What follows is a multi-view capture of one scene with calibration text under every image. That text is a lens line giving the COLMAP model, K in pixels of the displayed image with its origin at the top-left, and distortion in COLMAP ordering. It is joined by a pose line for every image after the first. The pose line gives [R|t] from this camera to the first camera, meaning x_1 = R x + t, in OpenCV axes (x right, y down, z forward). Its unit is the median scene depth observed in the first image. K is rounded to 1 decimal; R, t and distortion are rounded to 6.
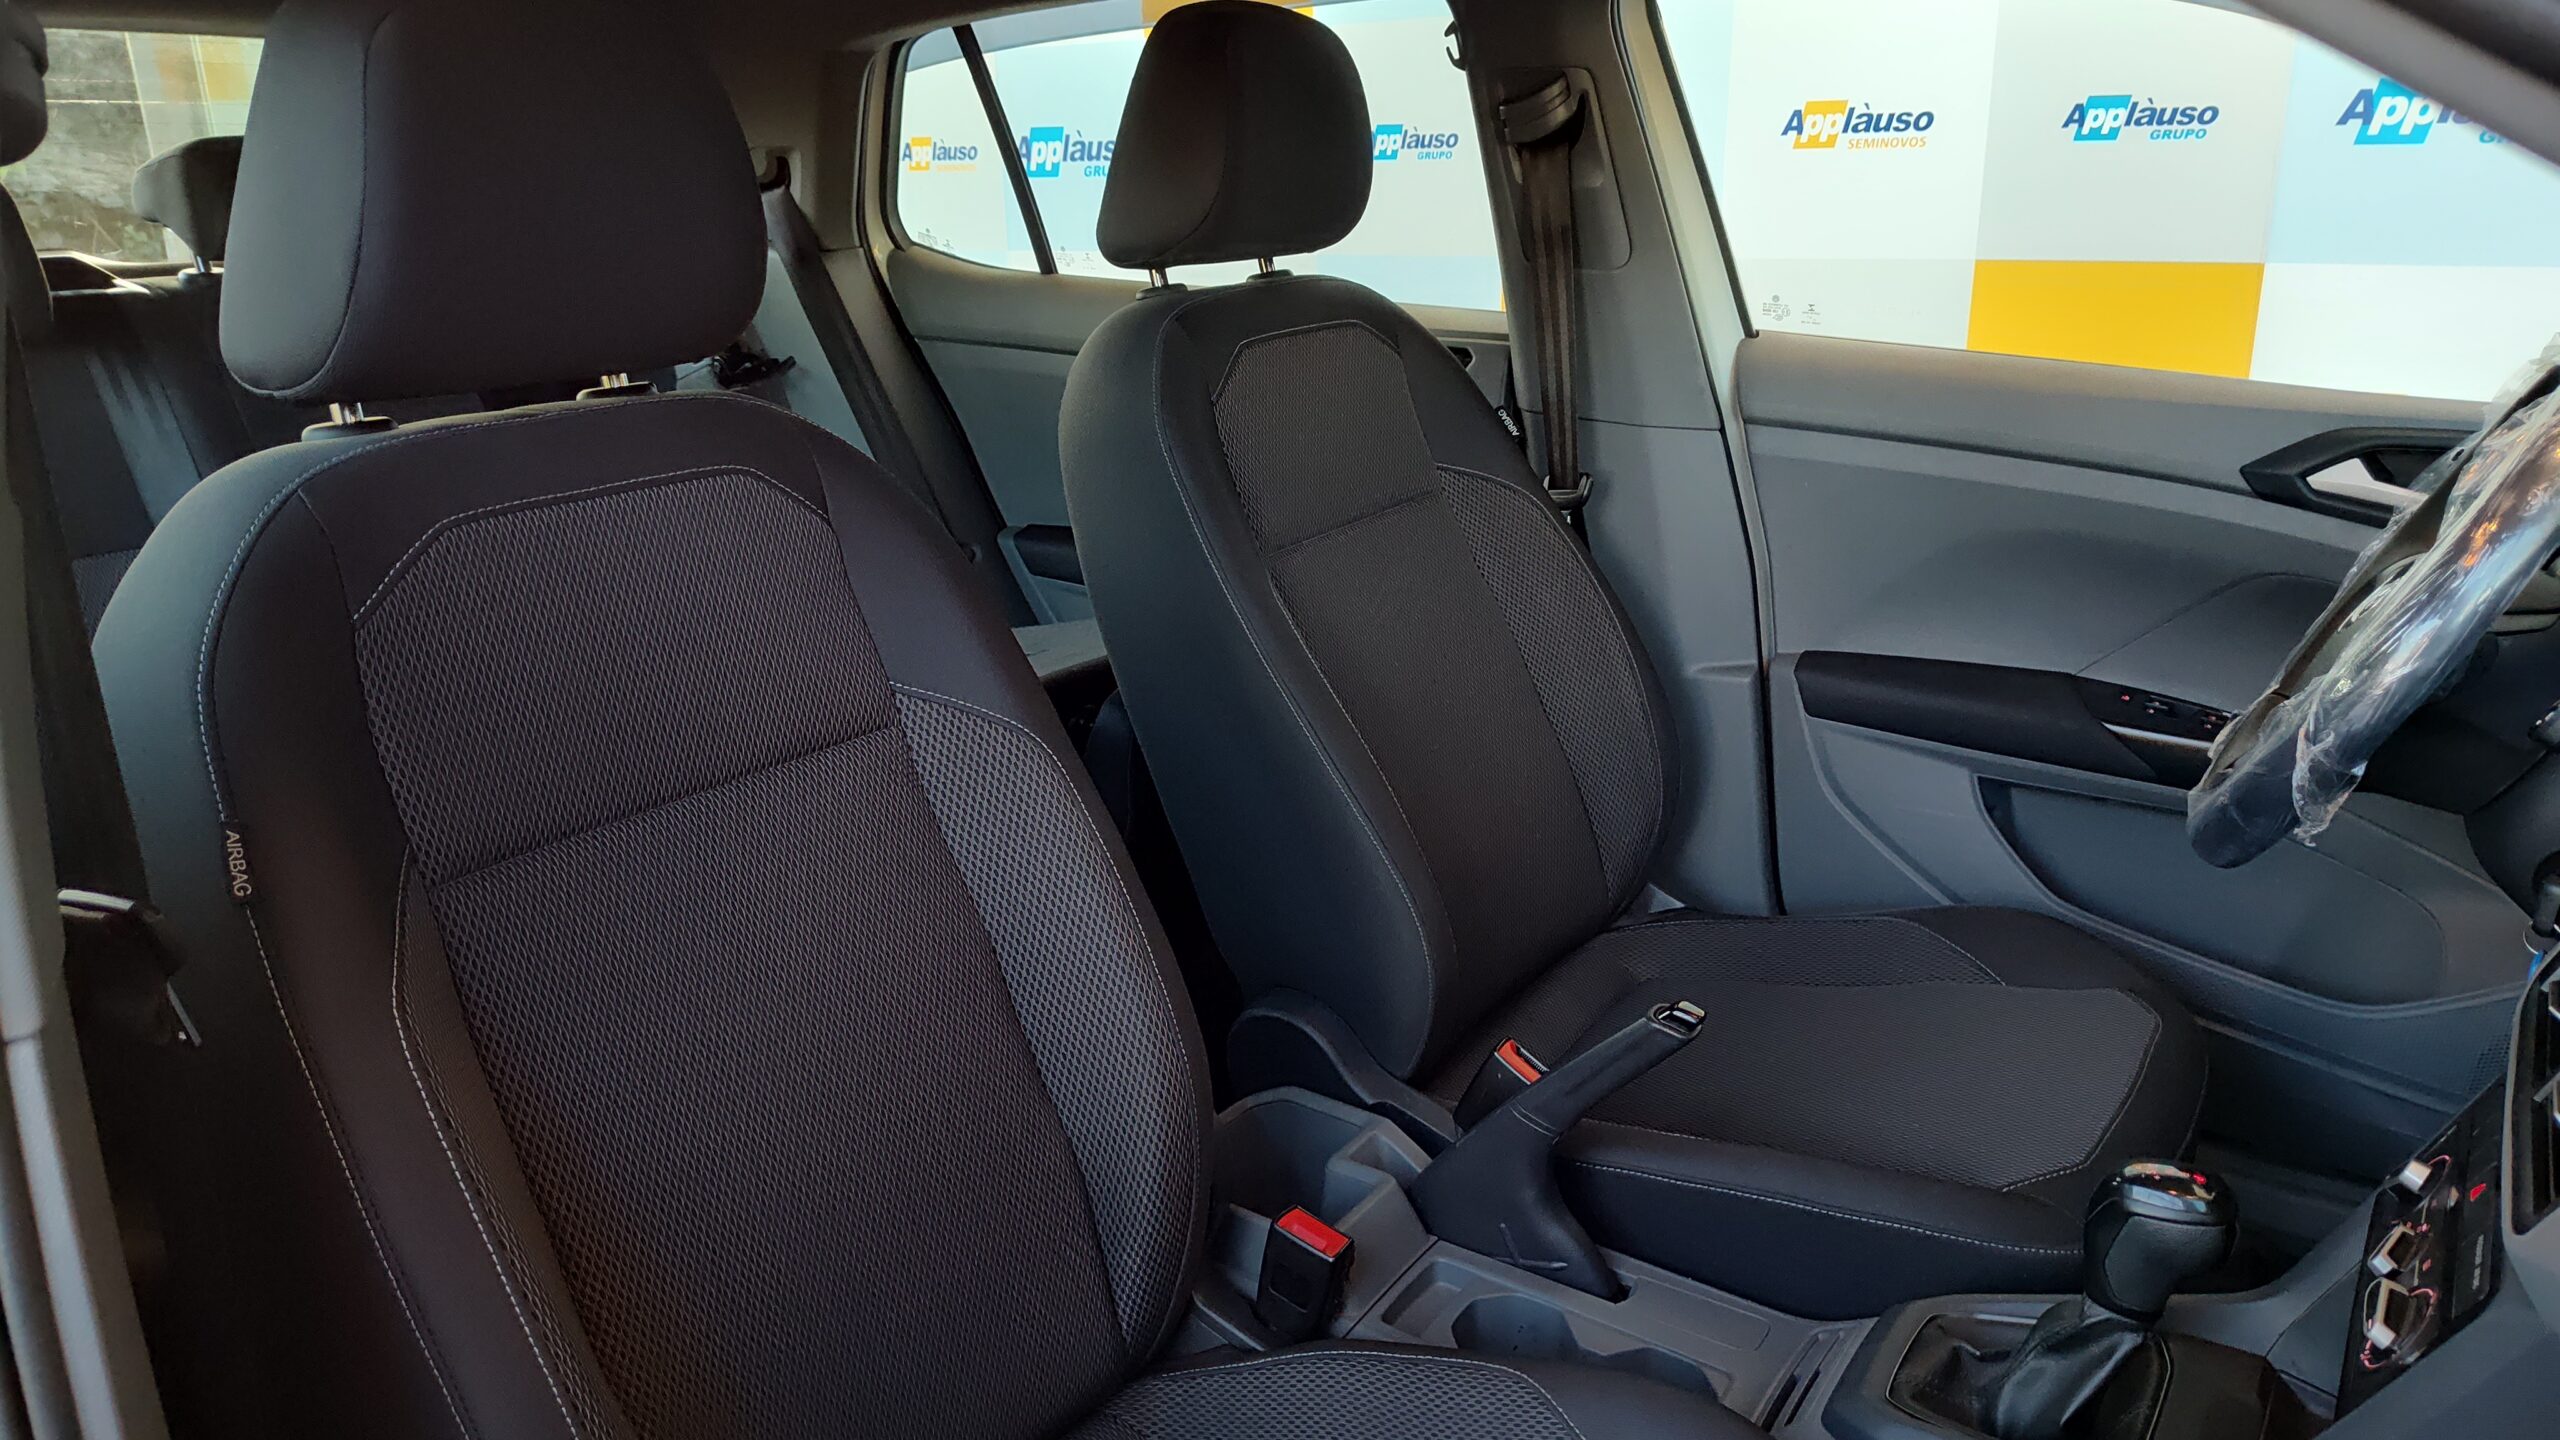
lens RADIAL K [[1752.7, 0, 1280.0], [0, 1752.7, 720.0], [0, 0, 1]] dist [0.060632, -0.098755]
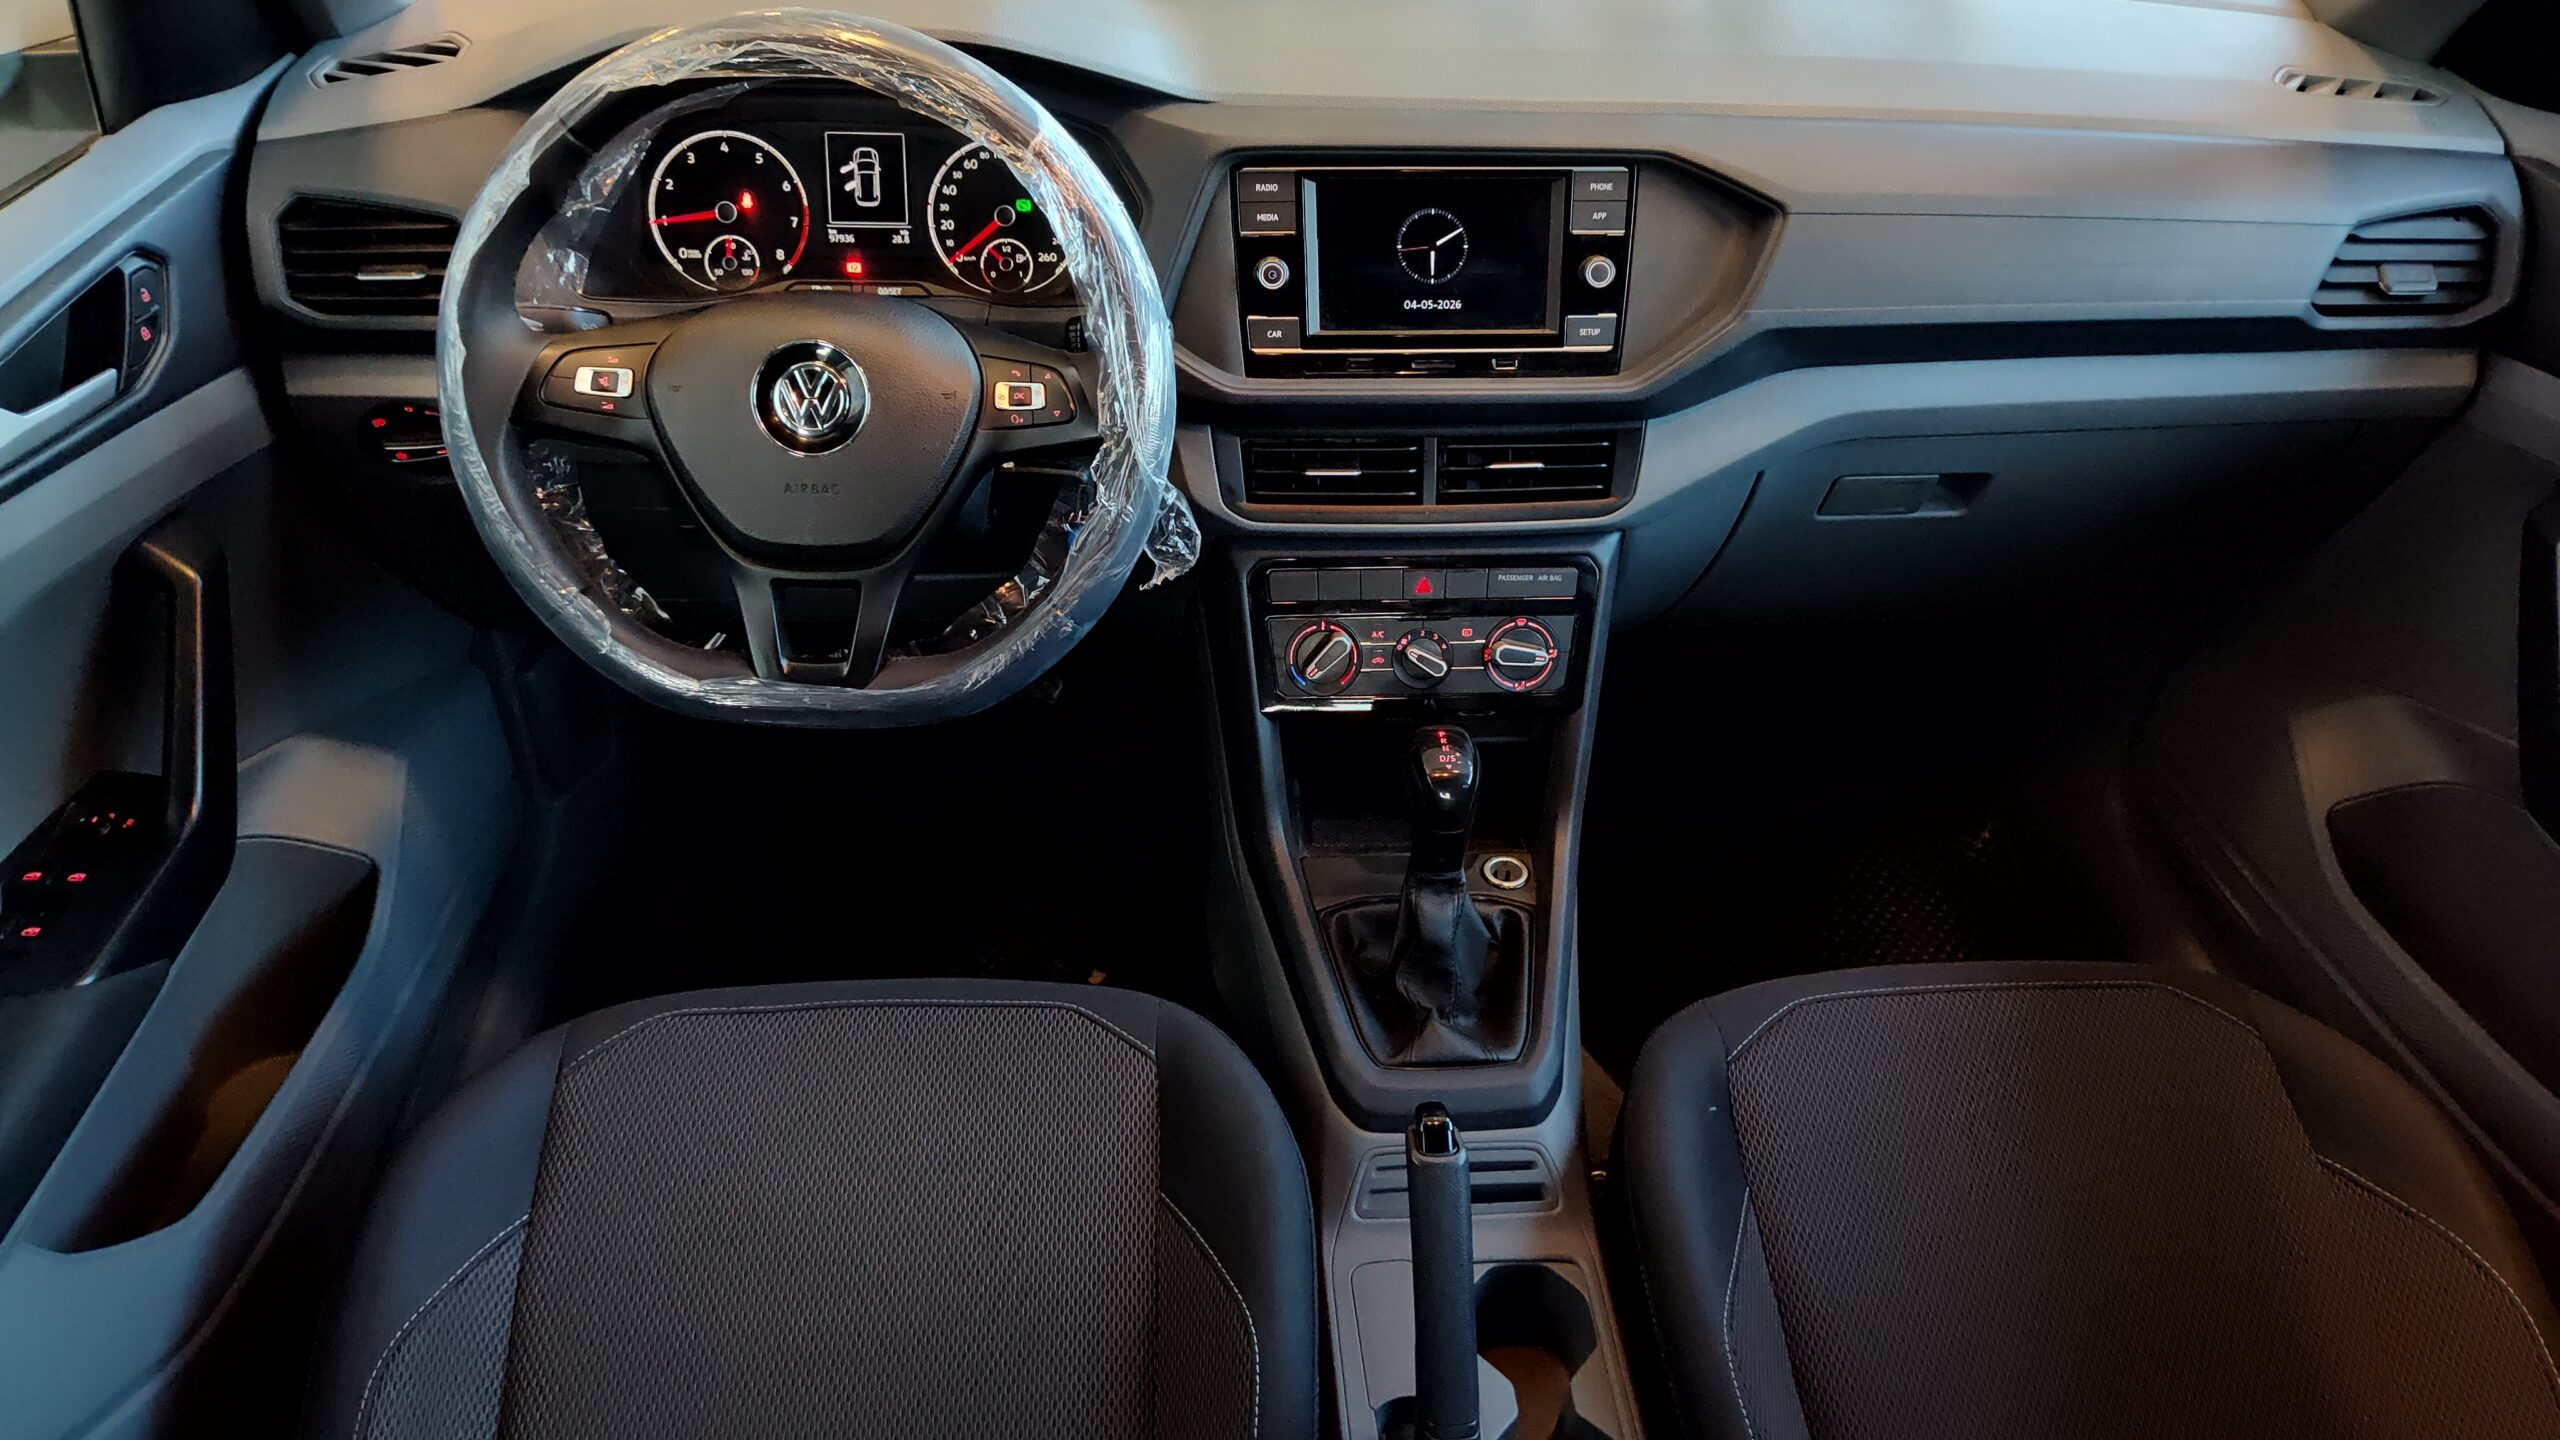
lens RADIAL K [[1752.7, 0, 1280.0], [0, 1752.7, 720.0], [0, 0, 1]] dist [0.060632, -0.098755]
pose [[-0.621749, -0.503461, 0.599963, -0.081288], [0.215081, 0.626821, 0.748890, -0.399310], [-0.753106, 0.594662, -0.281440, 0.823895]]
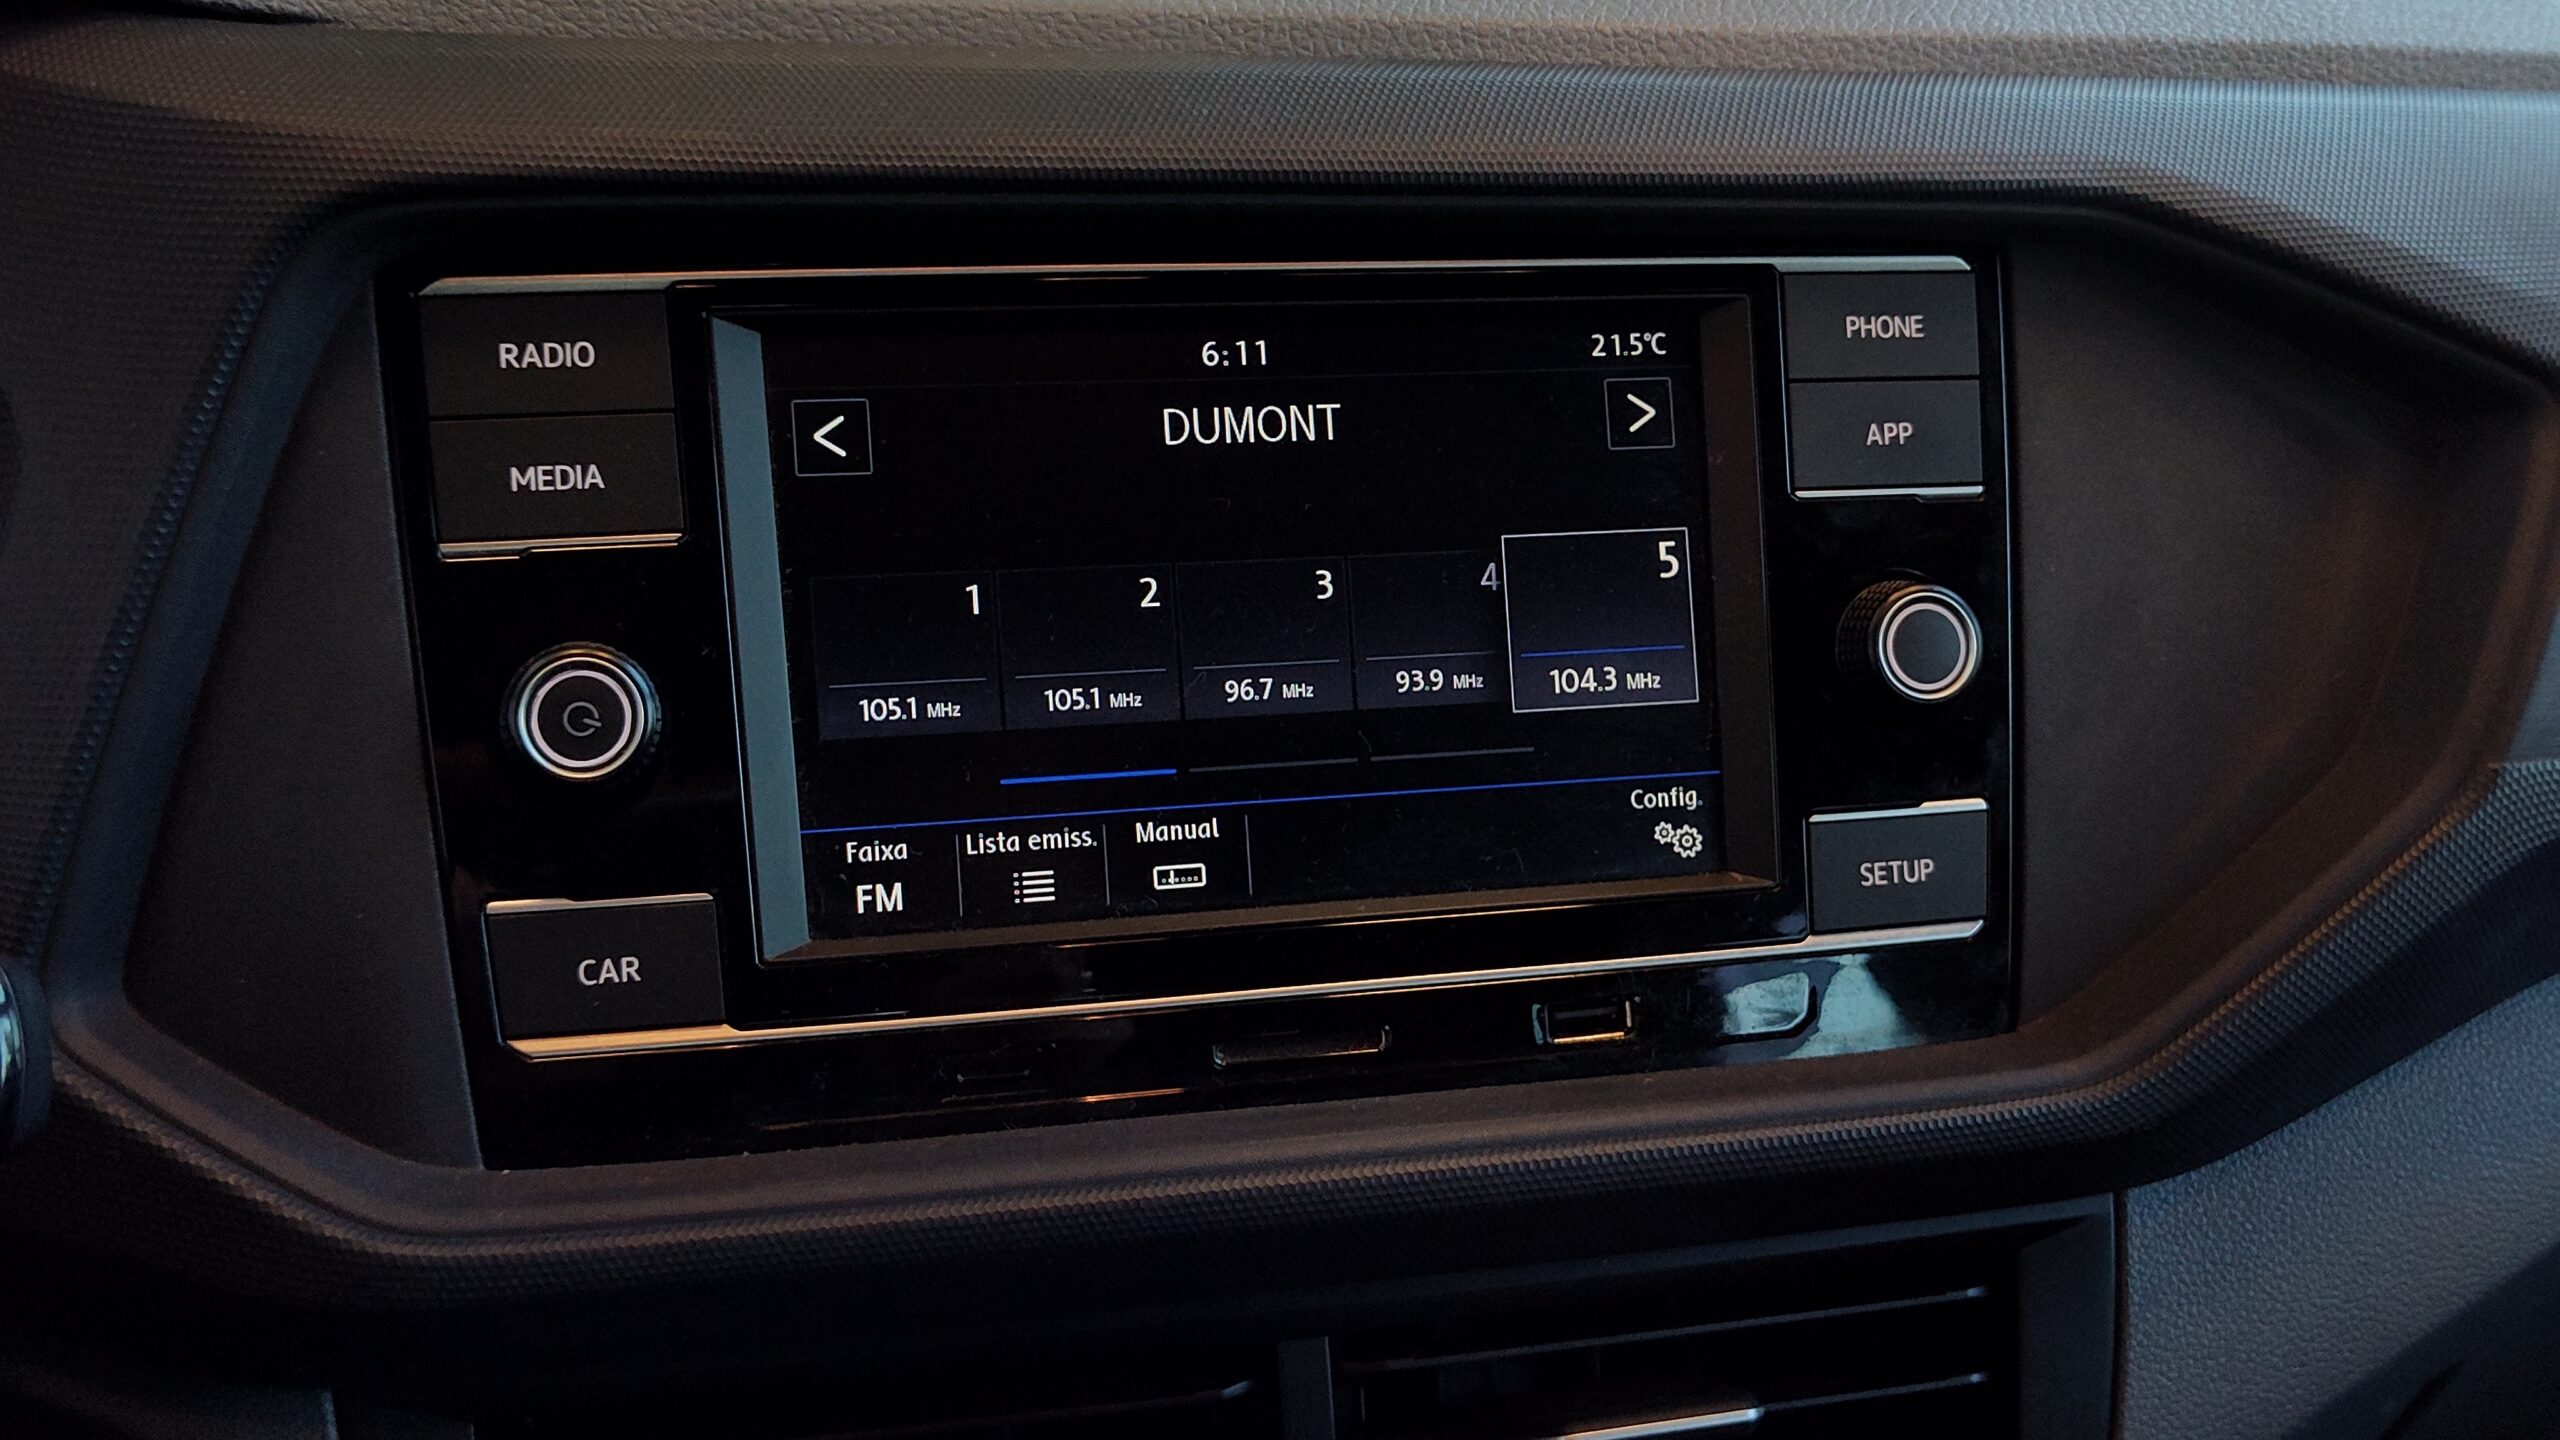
lens RADIAL K [[2702.7, 0, 1280.0], [0, 2702.7, 720.0], [0, 0, 1]] dist [-0.015466, 0.155684]
pose [[-0.744988, -0.318098, 0.586350, 0.241534], [0.155700, 0.771788, 0.616524, -0.125859], [-0.648653, 0.550598, -0.525445, 0.610346]]
